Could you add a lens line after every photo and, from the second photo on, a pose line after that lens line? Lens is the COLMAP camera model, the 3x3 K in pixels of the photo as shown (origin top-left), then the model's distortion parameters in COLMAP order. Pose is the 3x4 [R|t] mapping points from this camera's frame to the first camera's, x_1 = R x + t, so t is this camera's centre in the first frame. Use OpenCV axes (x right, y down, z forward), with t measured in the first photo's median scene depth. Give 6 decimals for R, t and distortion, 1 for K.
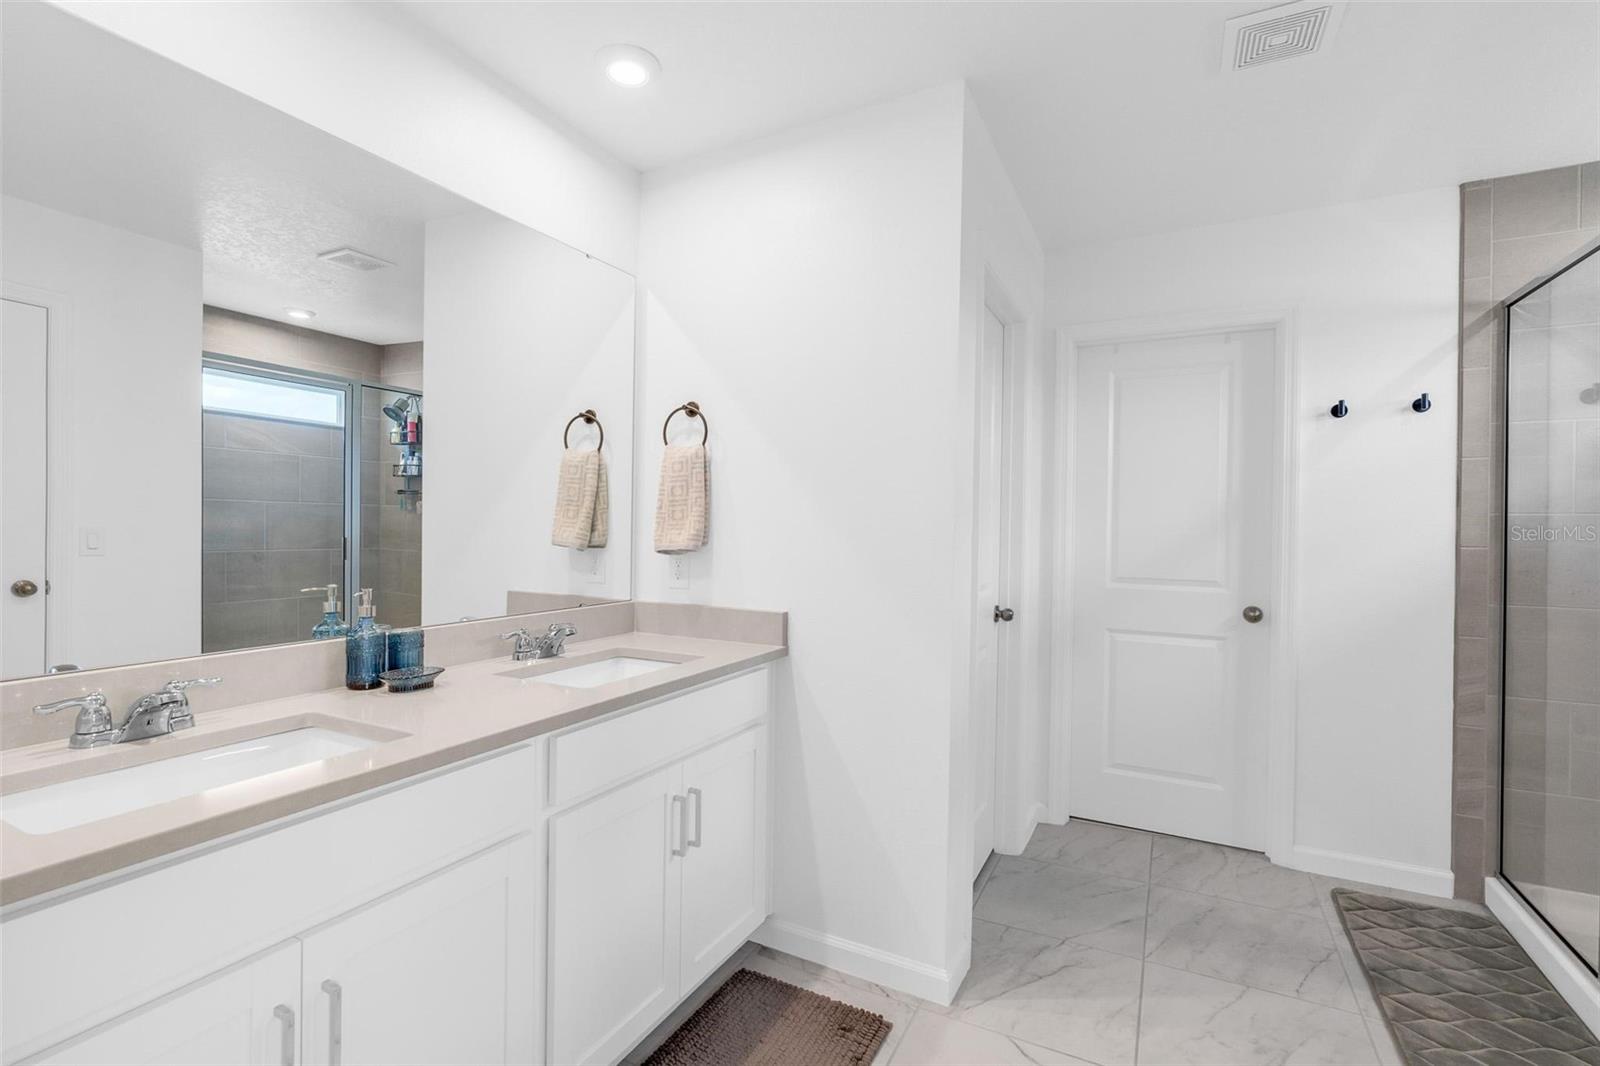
lens RADIAL K [[732.4, 0, 796.5], [0, 732.4, 532.7], [0, 0, 1]] dist [-0.005600, 0.000195]
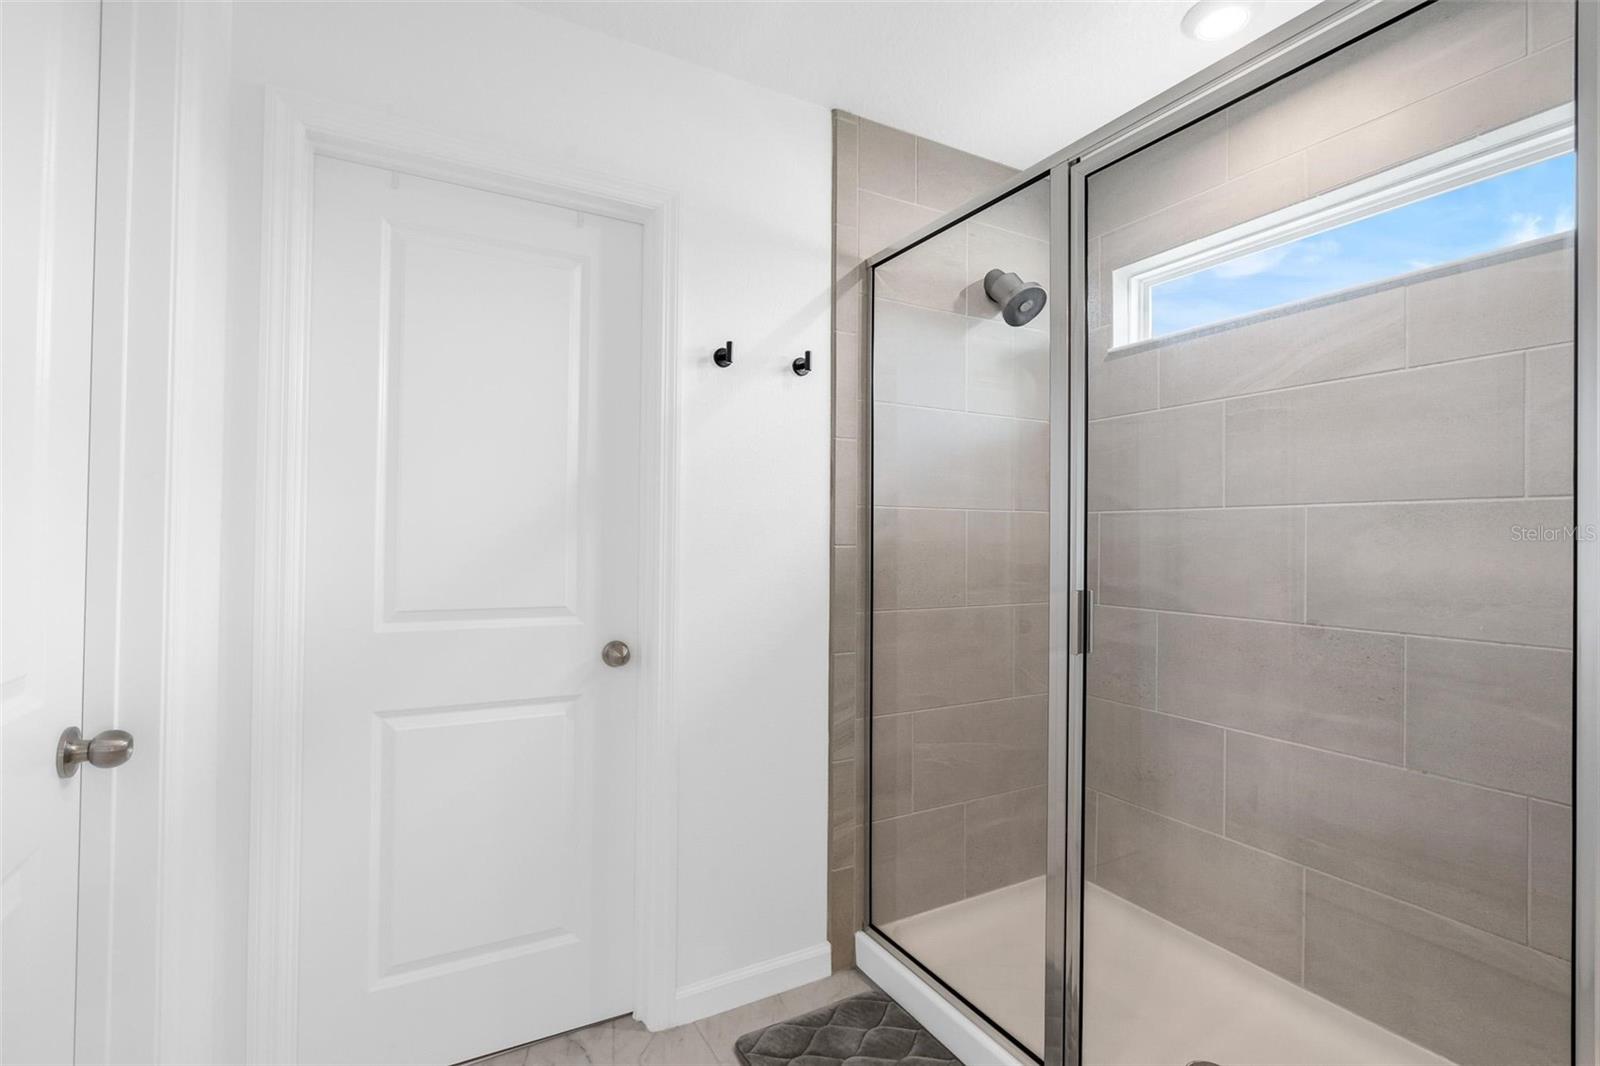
lens RADIAL K [[732.4, 0, 796.5], [0, 732.4, 532.7], [0, 0, 1]] dist [-0.005600, 0.000195]
pose [[0.555854, 0.003456, 0.831273, 0.196724], [0.005674, 0.999952, -0.007951, 0.011852], [-0.831261, 0.009137, 0.555808, 0.574225]]
